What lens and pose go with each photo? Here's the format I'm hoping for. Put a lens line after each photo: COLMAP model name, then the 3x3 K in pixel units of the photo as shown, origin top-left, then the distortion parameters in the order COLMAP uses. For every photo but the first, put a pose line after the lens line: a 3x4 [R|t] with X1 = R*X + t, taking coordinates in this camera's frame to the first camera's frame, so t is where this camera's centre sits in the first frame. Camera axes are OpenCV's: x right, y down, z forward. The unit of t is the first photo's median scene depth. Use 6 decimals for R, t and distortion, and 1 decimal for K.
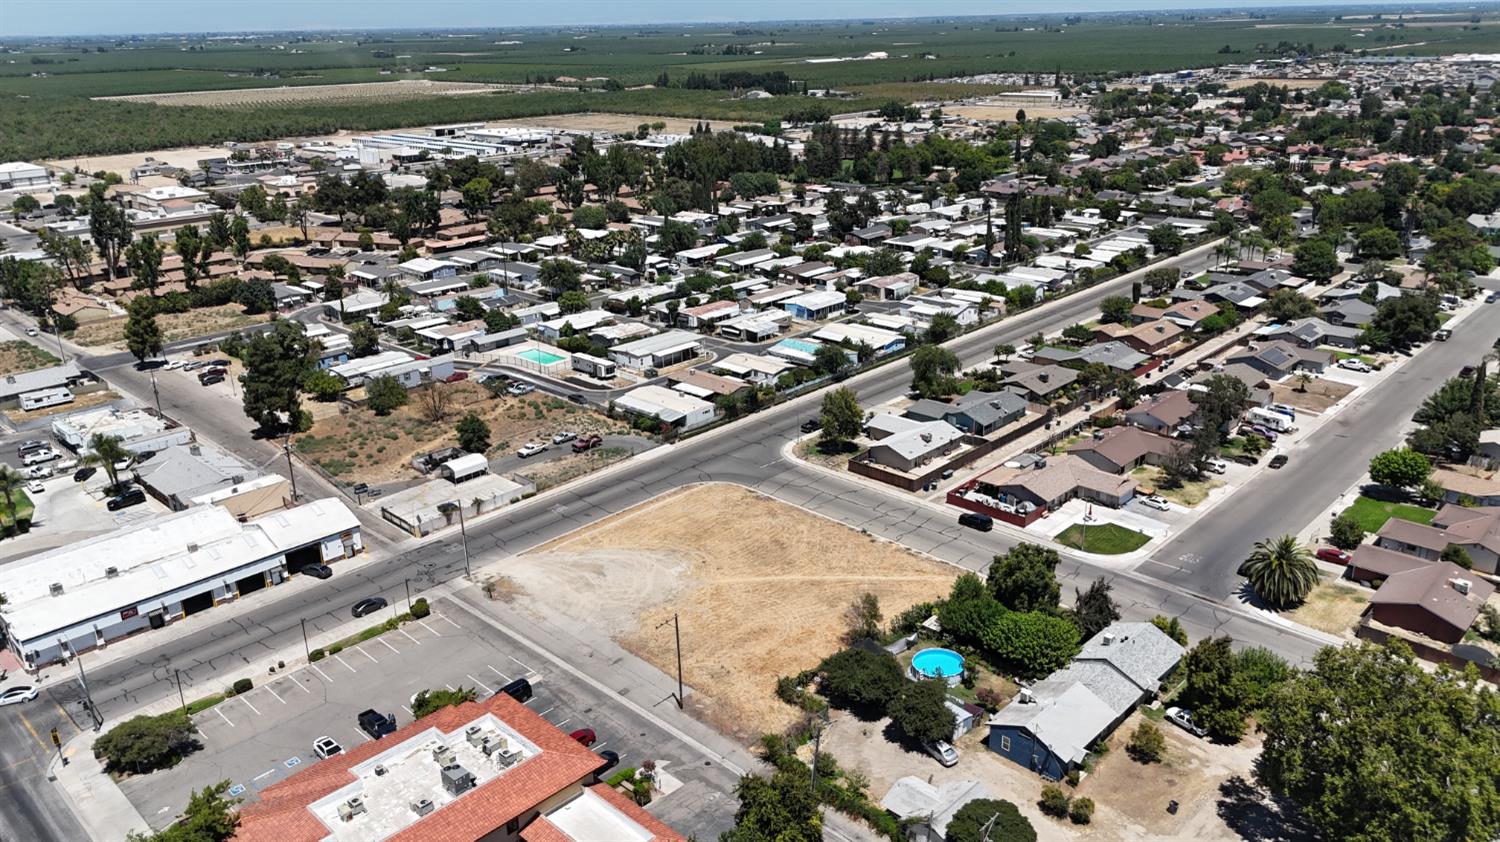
lens RADIAL K [[1100.6, 0, 755.1], [0, 1100.6, 427.1], [0, 0, 1]] dist [0.077867, -0.073797]
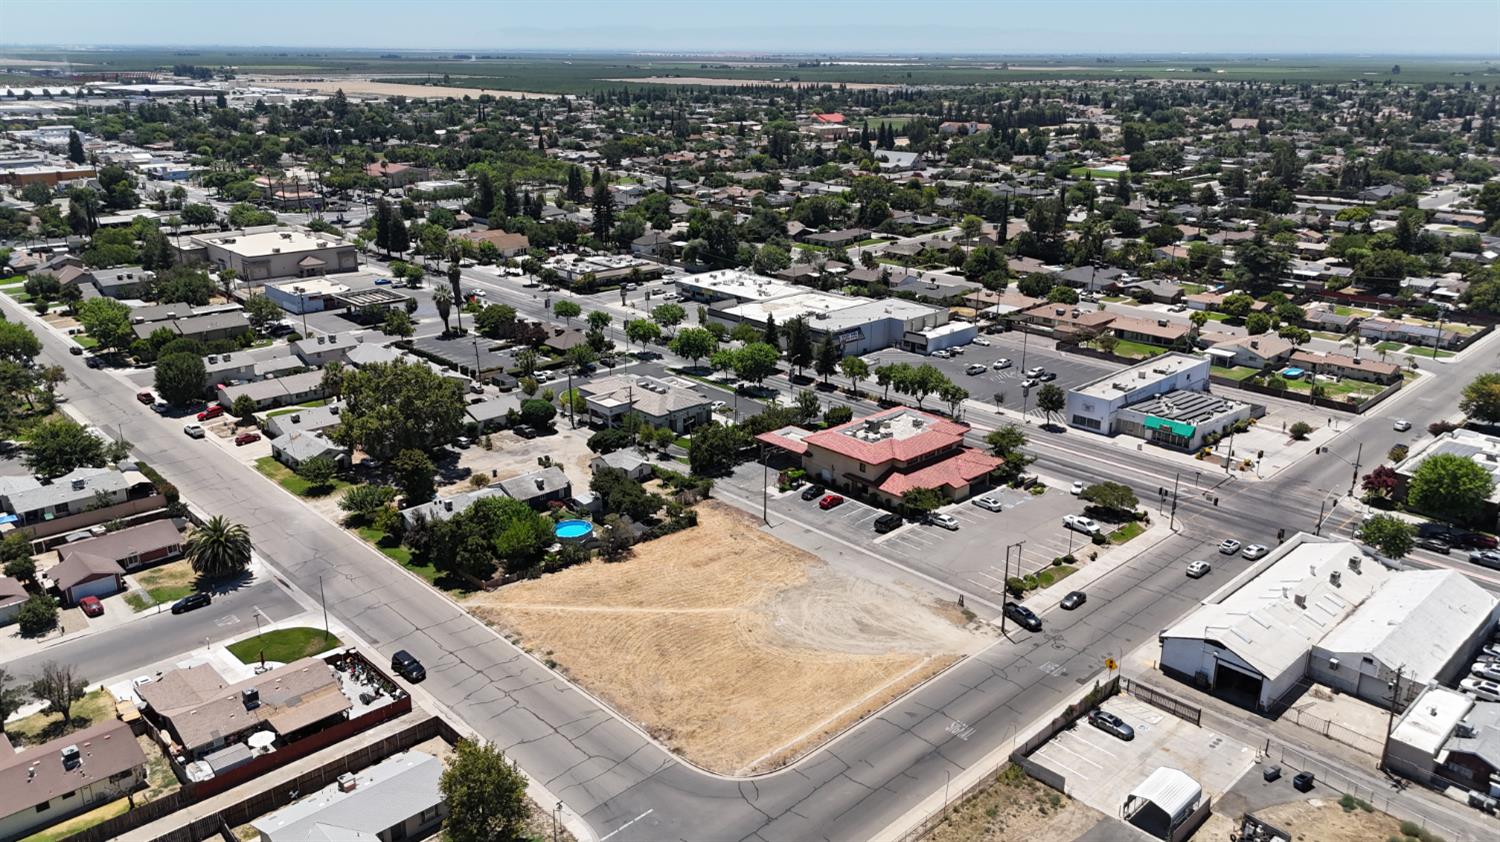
lens RADIAL K [[1101.9, 0, 755.0], [0, 1101.9, 420.4], [0, 0, 1]] dist [0.126346, -0.148493]
pose [[-0.999145, 0.004964, 0.041043, -0.083105], [0.029589, 0.779213, 0.626060, -0.547596], [-0.028874, 0.626740, -0.778694, 1.499557]]
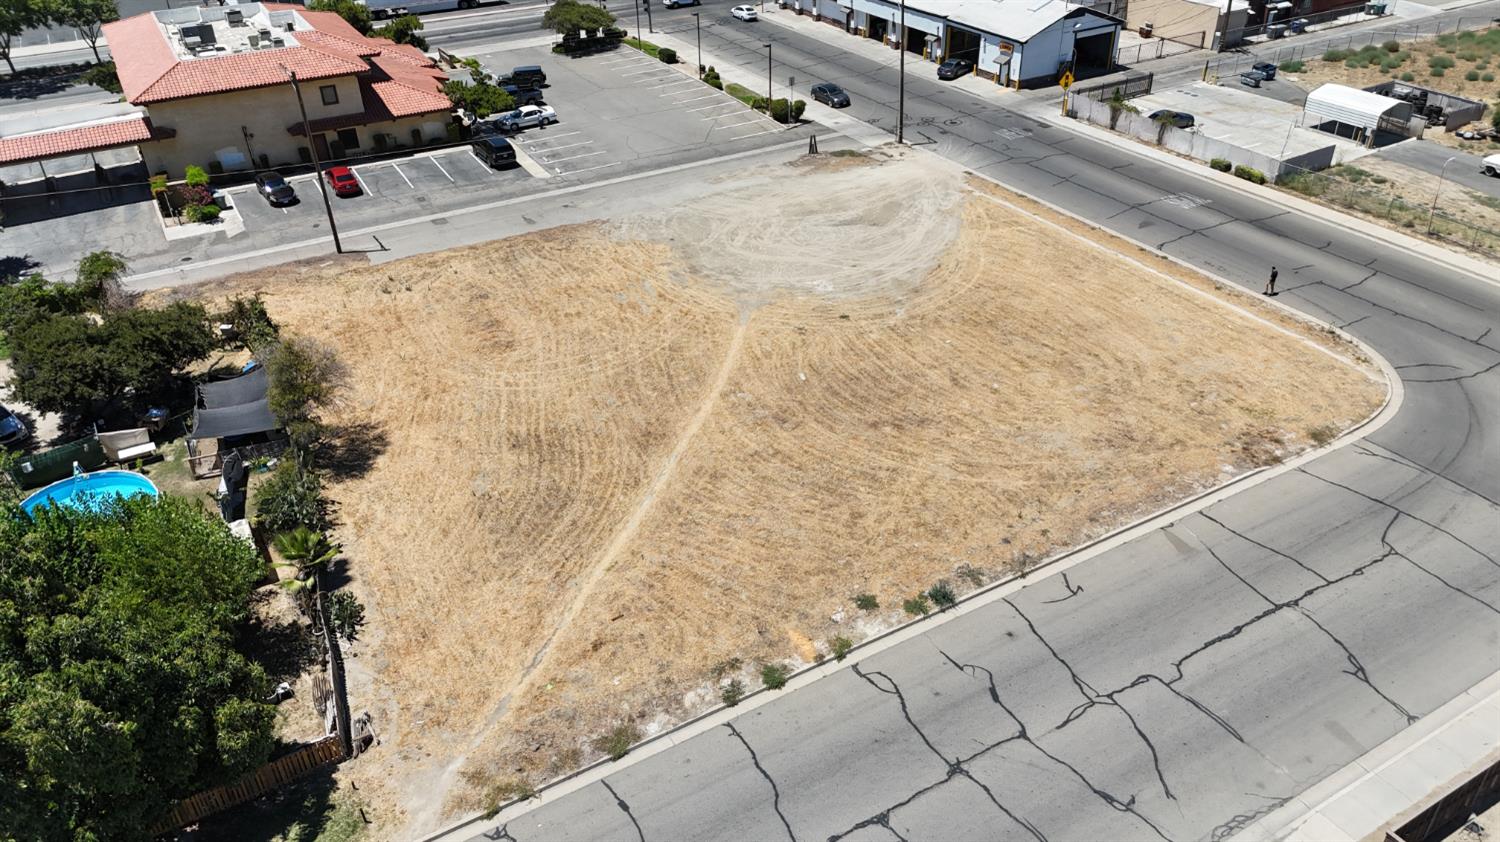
lens RADIAL K [[1100.6, 0, 755.1], [0, 1100.6, 427.1], [0, 0, 1]] dist [0.077867, -0.073797]
pose [[-0.270242, 0.544520, -0.794019, 0.303451], [-0.310557, 0.731324, 0.607223, -0.087570], [0.911331, 0.410685, -0.028530, 0.933389]]
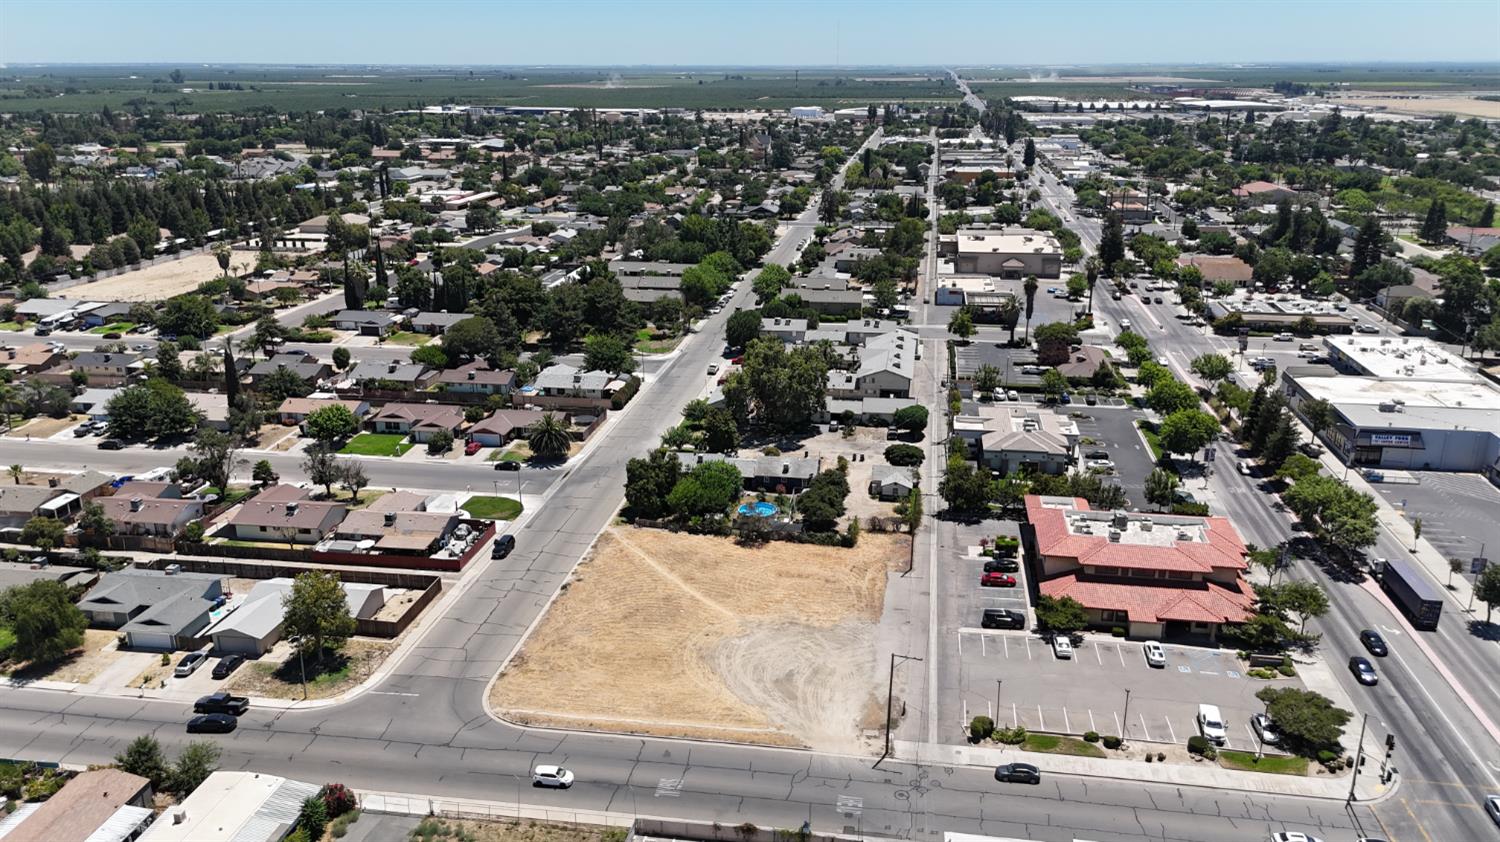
lens RADIAL K [[1101.9, 0, 755.0], [0, 1101.9, 420.4], [0, 0, 1]] dist [0.126346, -0.148493]
pose [[-0.577134, -0.227907, 0.784203, -0.706084], [0.297221, 0.835793, 0.461639, -0.414013], [-0.760642, 0.499509, -0.414626, 1.182066]]
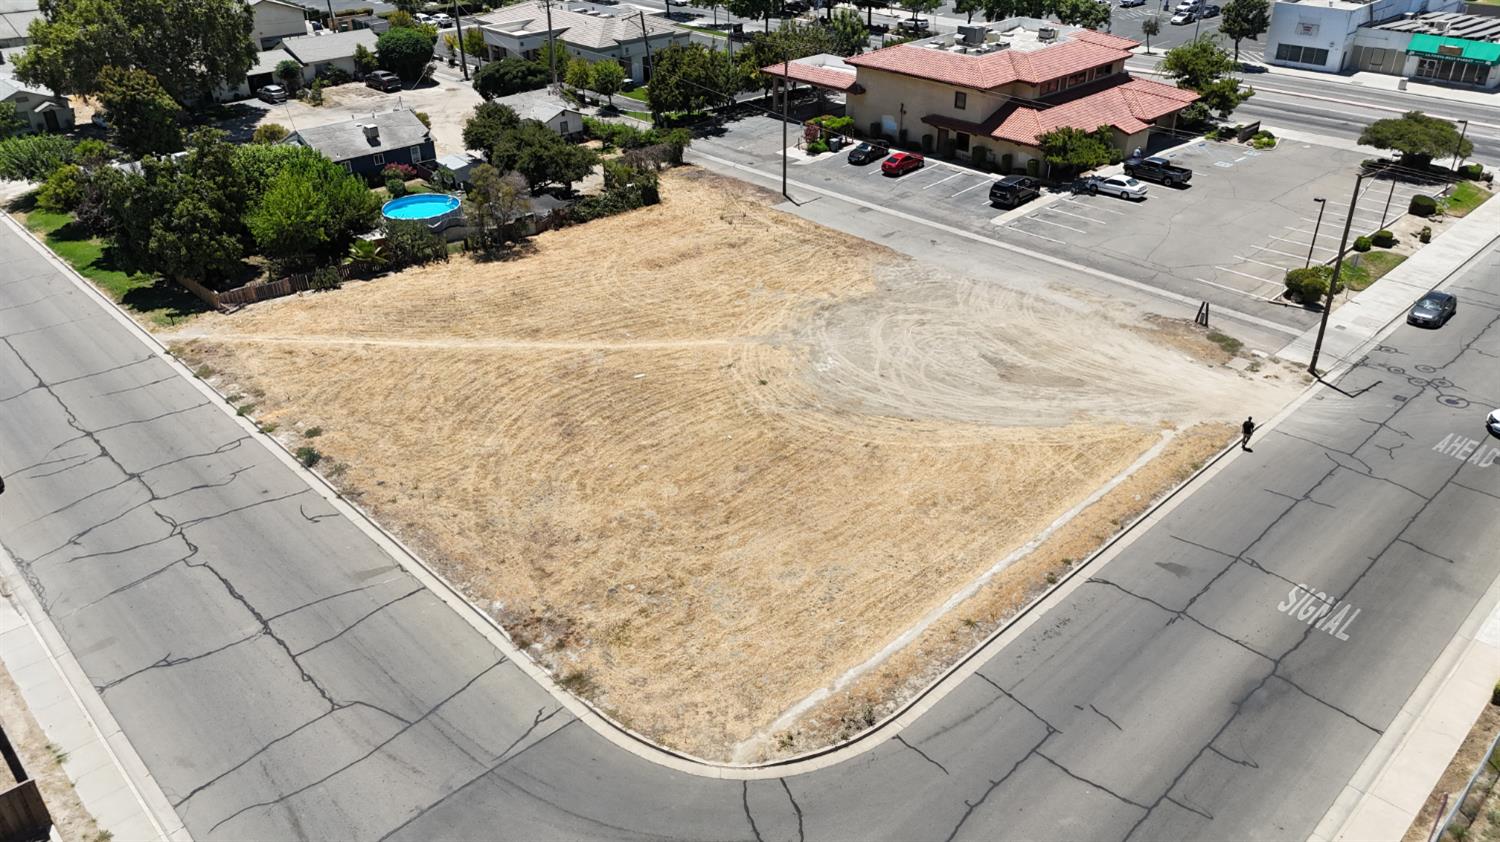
lens RADIAL K [[1100.6, 0, 755.1], [0, 1100.6, 427.1], [0, 0, 1]] dist [0.077867, -0.073797]
pose [[-0.998966, 0.011325, 0.044041, -0.057648], [0.041077, 0.640186, 0.767121, -0.176371], [-0.019507, 0.768137, -0.639989, 1.199014]]
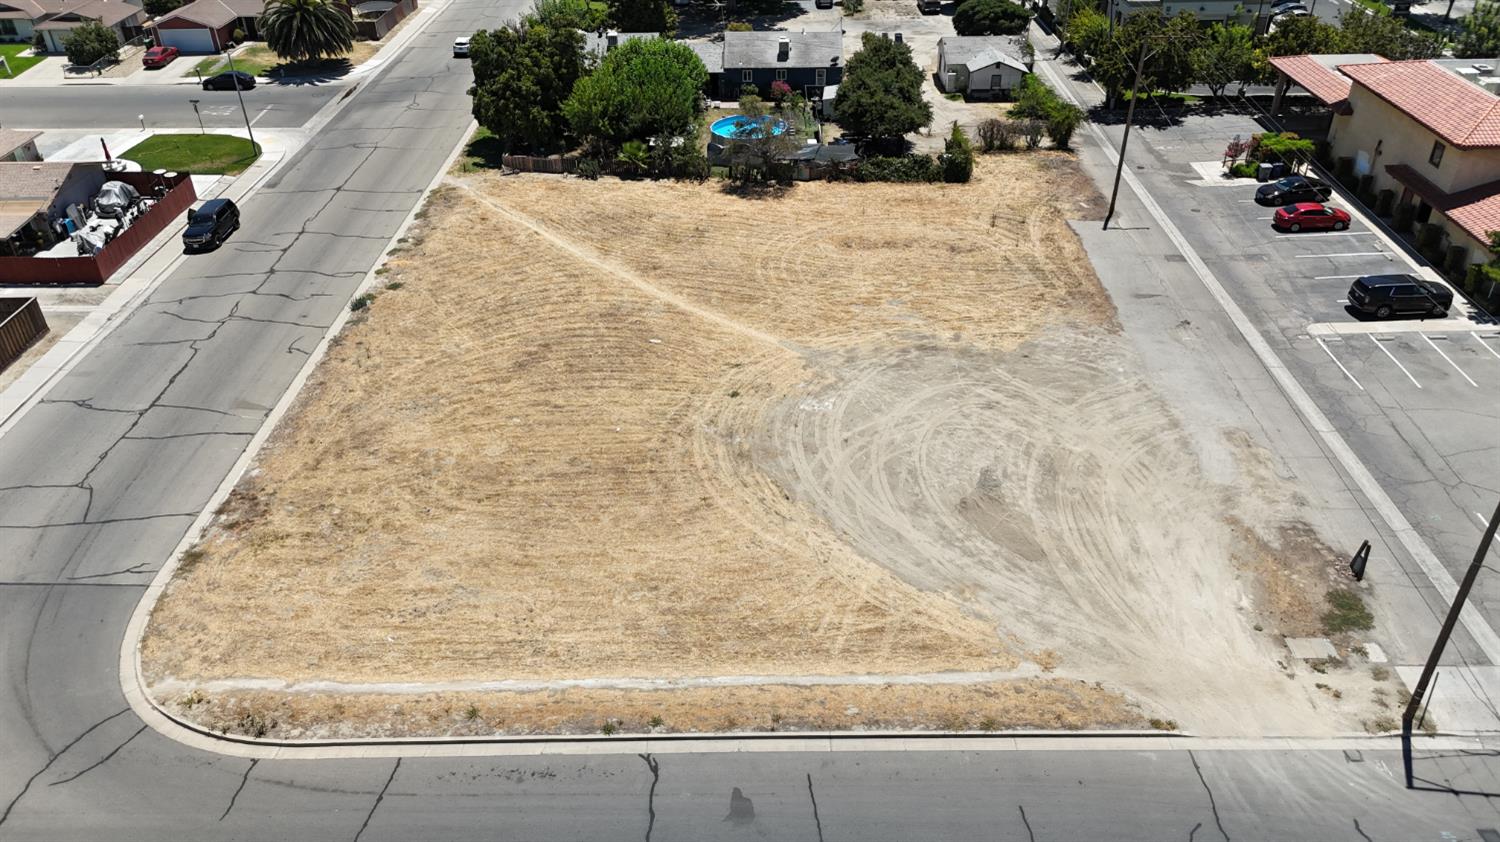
lens RADIAL K [[1100.6, 0, 755.1], [0, 1100.6, 427.1], [0, 0, 1]] dist [0.077867, -0.073797]
pose [[-0.693465, -0.369580, 0.618480, -0.266543], [0.273467, 0.659164, 0.700513, -0.119641], [-0.666576, 0.654915, -0.356039, 1.061293]]
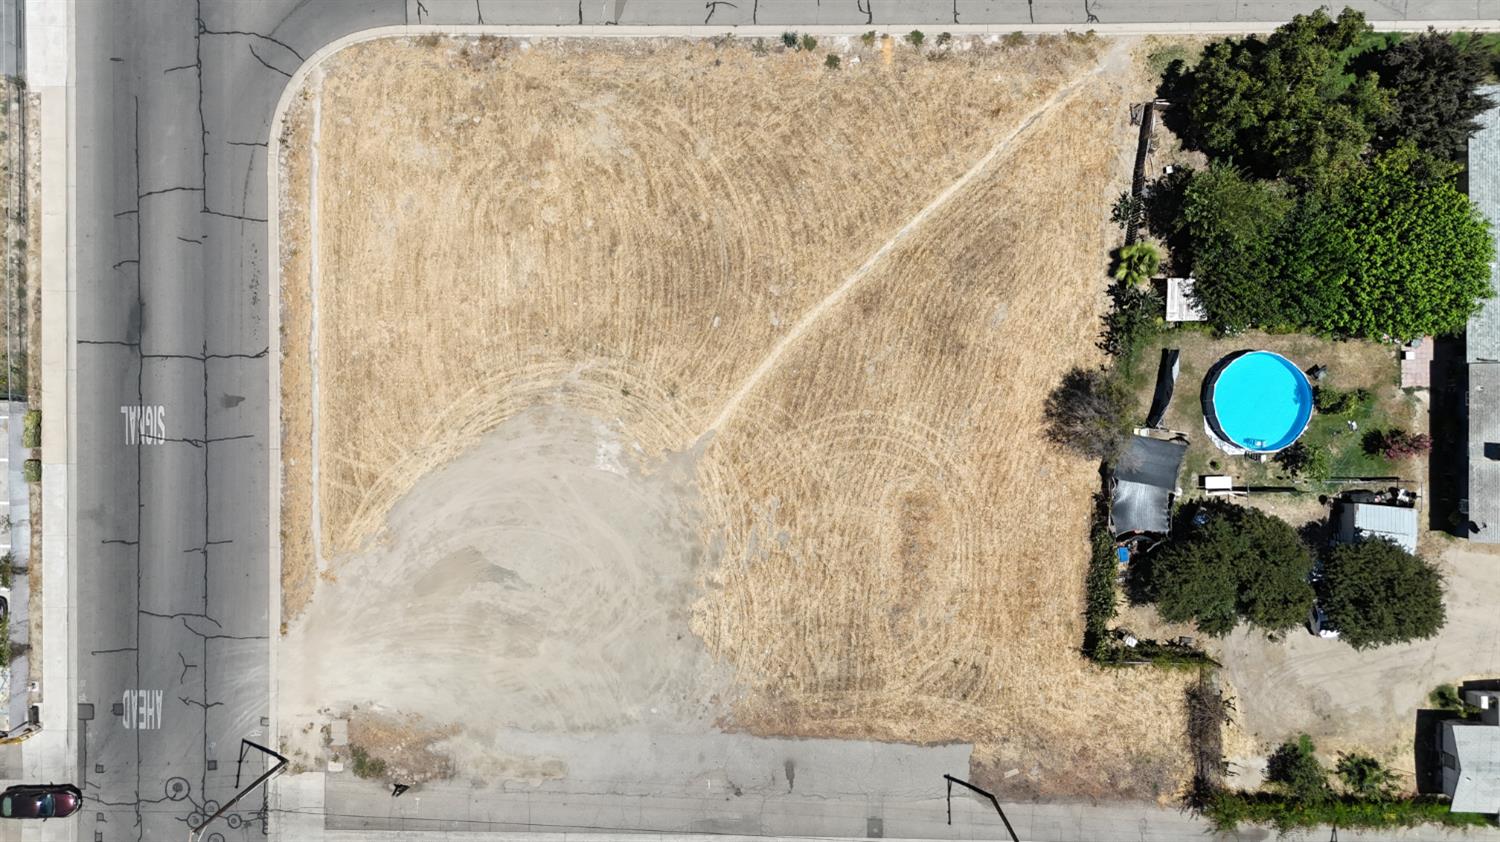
lens RADIAL K [[1100.6, 0, 755.1], [0, 1100.6, 427.1], [0, 0, 1]] dist [0.077867, -0.073797]
pose [[0.721530, -0.692374, 0.003453, -0.017366], [0.251509, 0.266740, 0.930373, -0.270231], [-0.645087, -0.670423, 0.366599, 0.734836]]
